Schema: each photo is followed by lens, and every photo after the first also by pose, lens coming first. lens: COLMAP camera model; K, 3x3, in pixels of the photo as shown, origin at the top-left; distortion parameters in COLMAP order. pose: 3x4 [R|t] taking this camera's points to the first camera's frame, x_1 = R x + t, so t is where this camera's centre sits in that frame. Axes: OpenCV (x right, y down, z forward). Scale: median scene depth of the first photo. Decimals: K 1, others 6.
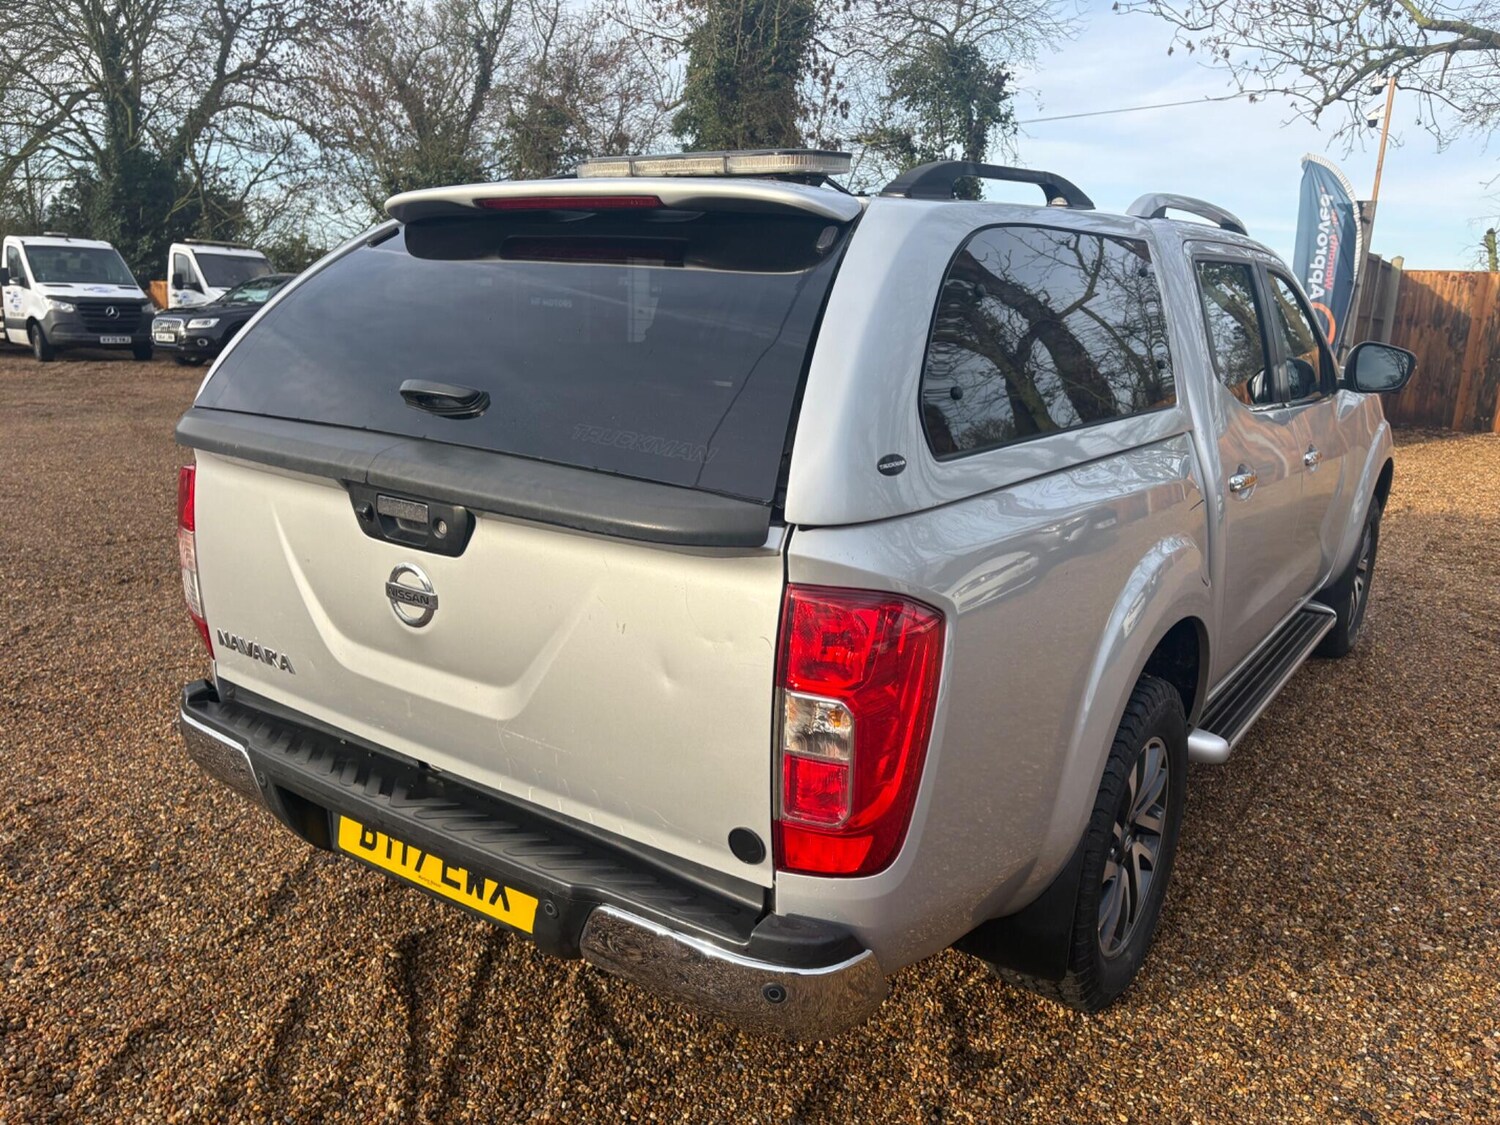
lens RADIAL K [[1129.1, 0, 743.3], [0, 1129.1, 565.4], [0, 0, 1]] dist [0.069331, -0.078346]
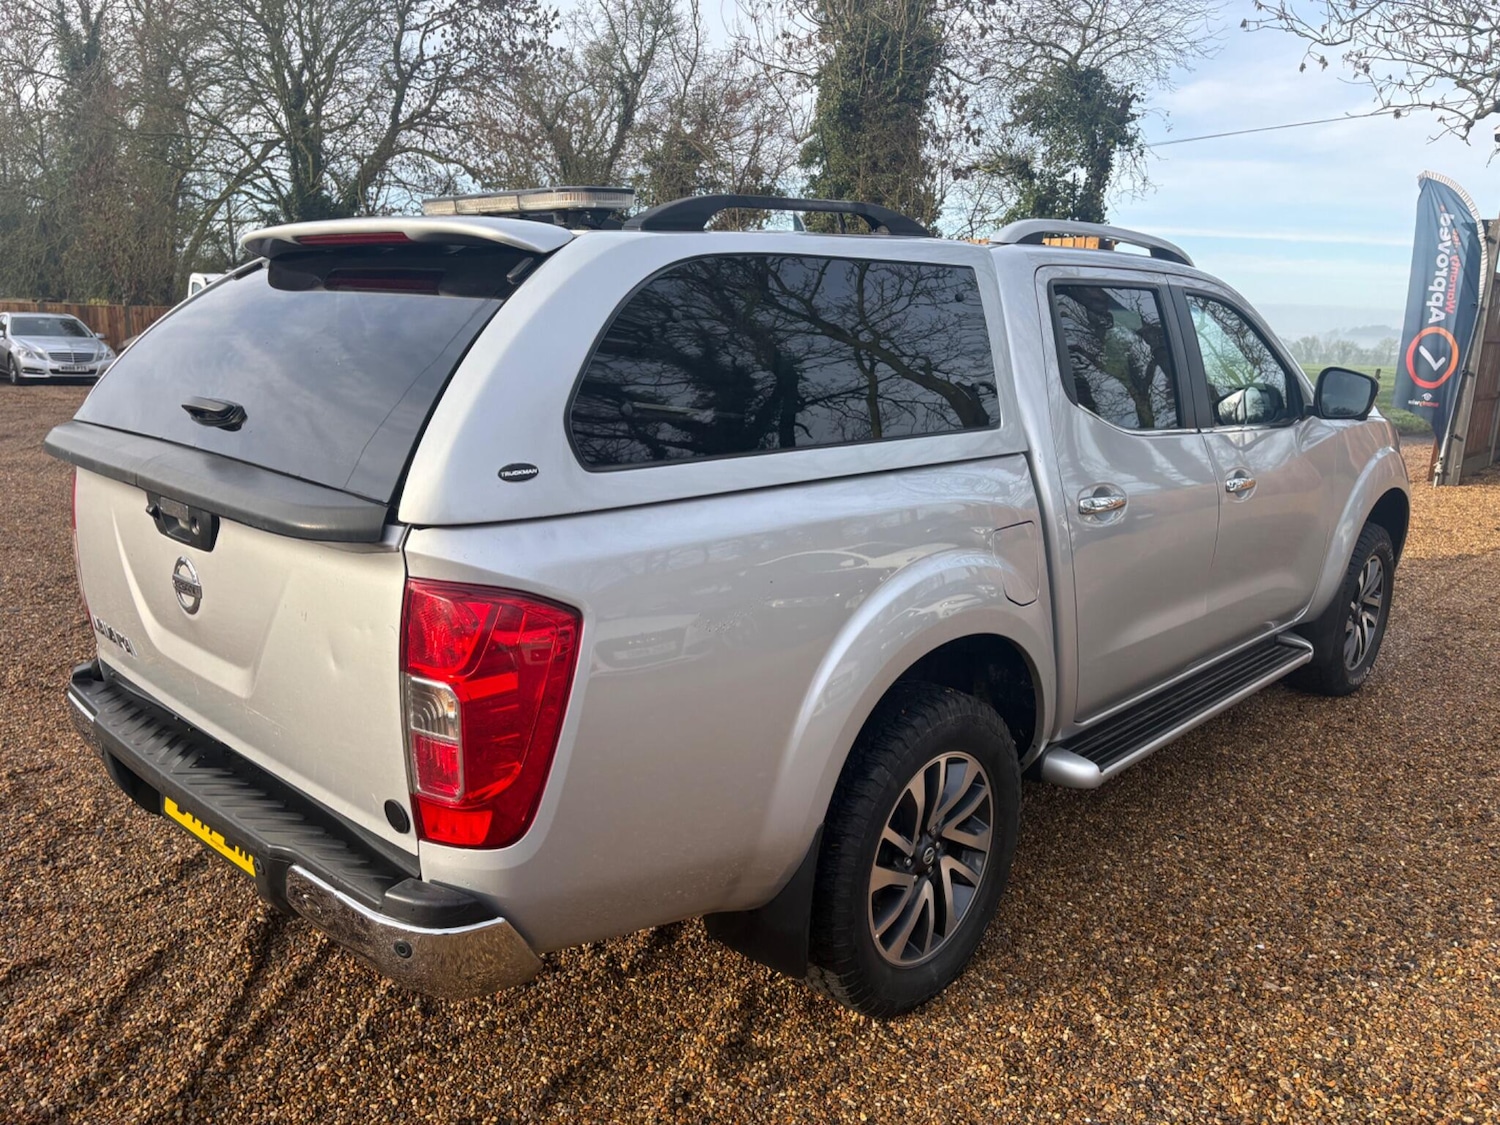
lens RADIAL K [[1129.1, 0, 748.2], [0, 1129.1, 568.5], [0, 0, 1]] dist [0.069331, -0.078346]
pose [[0.989712, 0.024641, -0.140938, 0.298809], [-0.027627, 0.999432, -0.019273, 0.011085], [0.140383, 0.022968, 0.989831, -0.032571]]
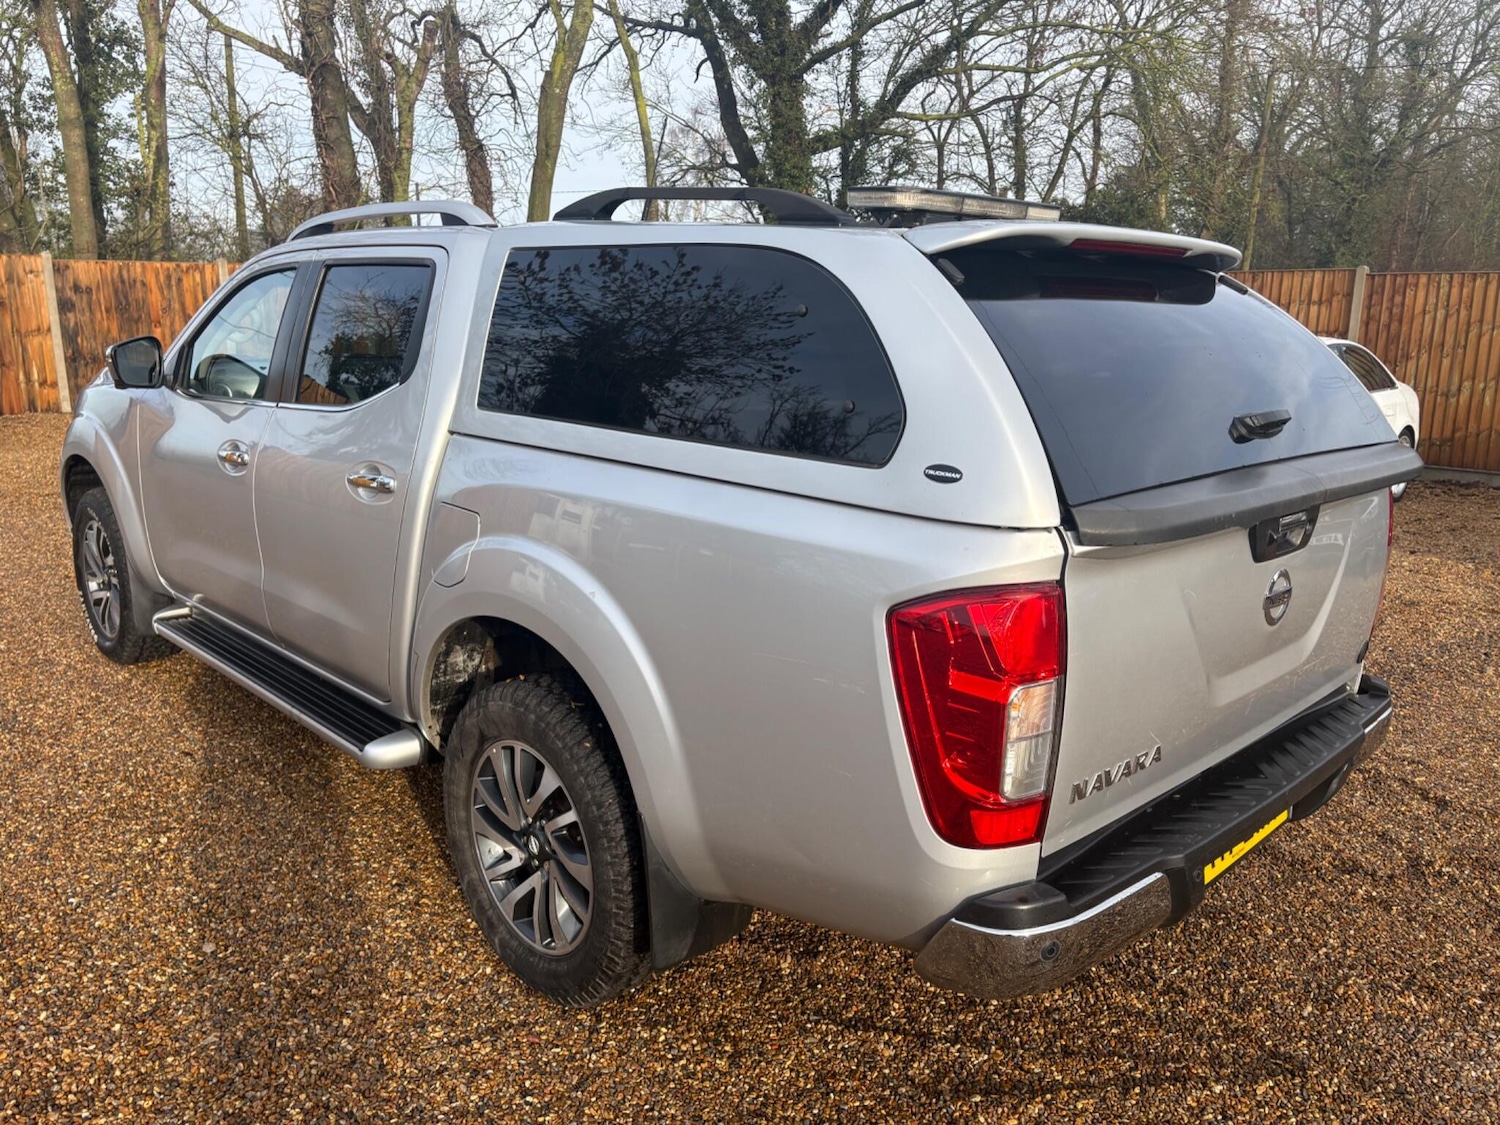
lens RADIAL K [[1129.1, 0, 749.0], [0, 1129.1, 558.5], [0, 0, 1]] dist [0.069331, -0.078346]
pose [[0.182307, -0.244370, 0.952390, -0.942770], [0.225829, 0.953135, 0.201333, -0.231886], [-0.956956, 0.178373, 0.228949, 0.791203]]
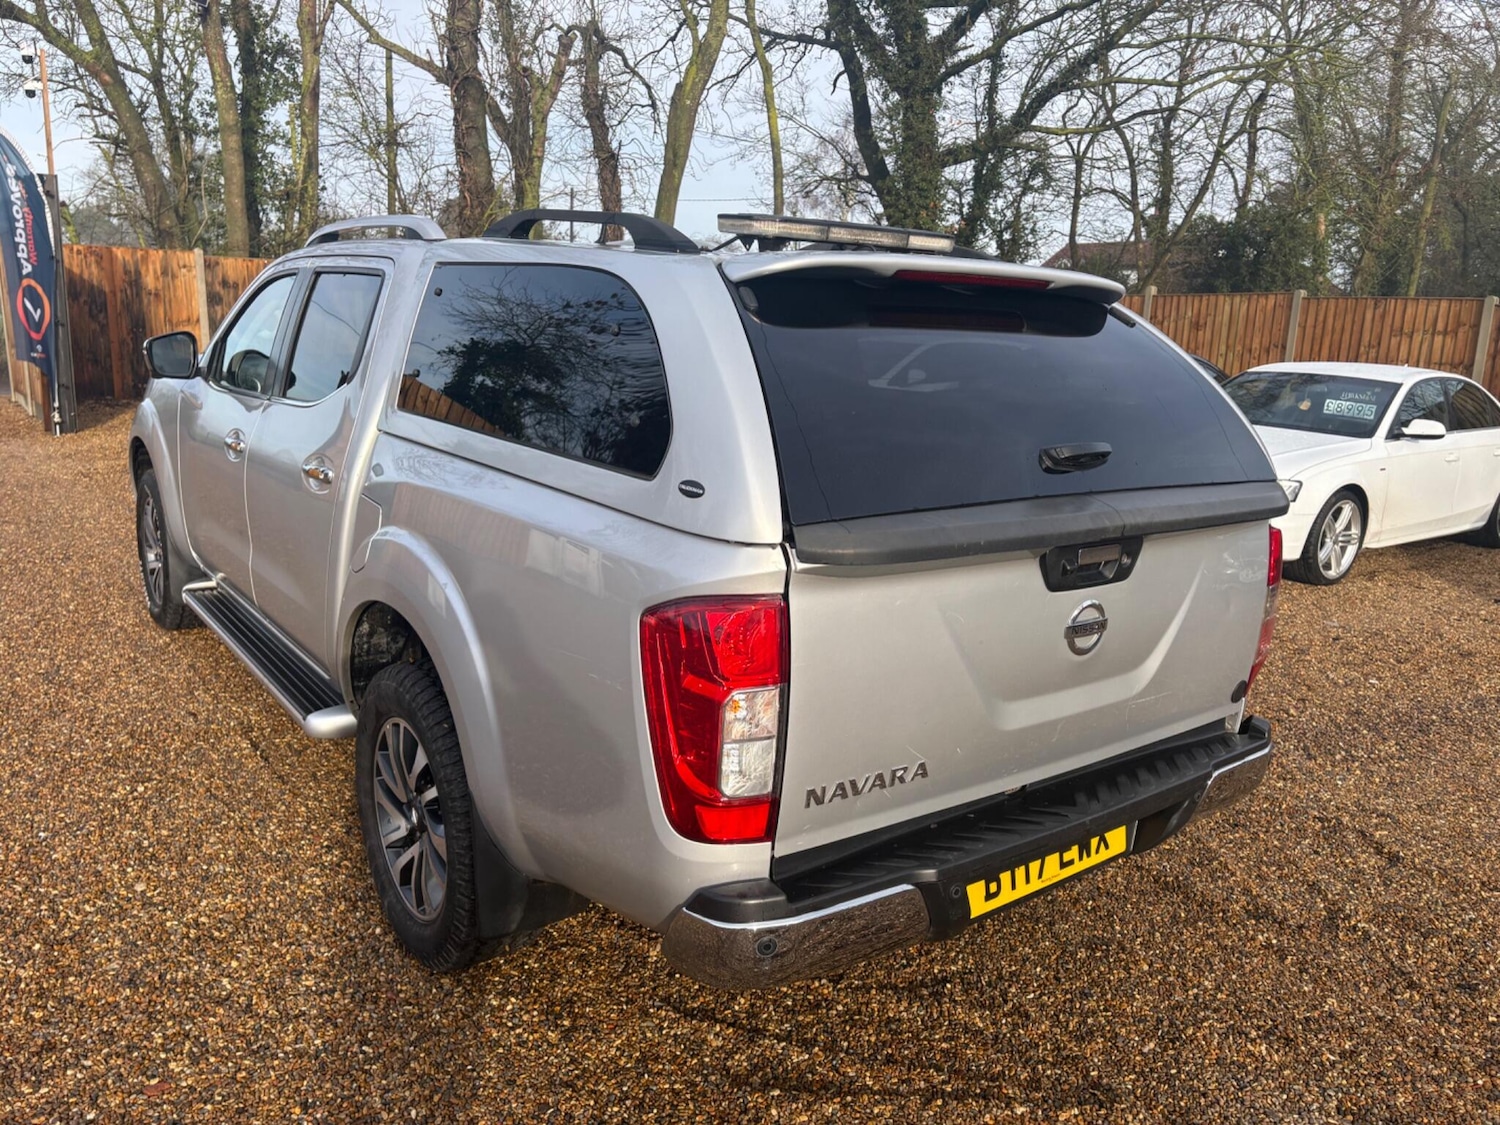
lens RADIAL K [[1129.1, 0, 743.9], [0, 1129.1, 553.9], [0, 0, 1]] dist [0.069331, -0.078346]
pose [[0.308389, -0.220324, 0.925394, -0.932454], [0.193850, 0.966950, 0.165618, -0.196226], [-0.931299, 0.128313, 0.340906, 0.588697]]
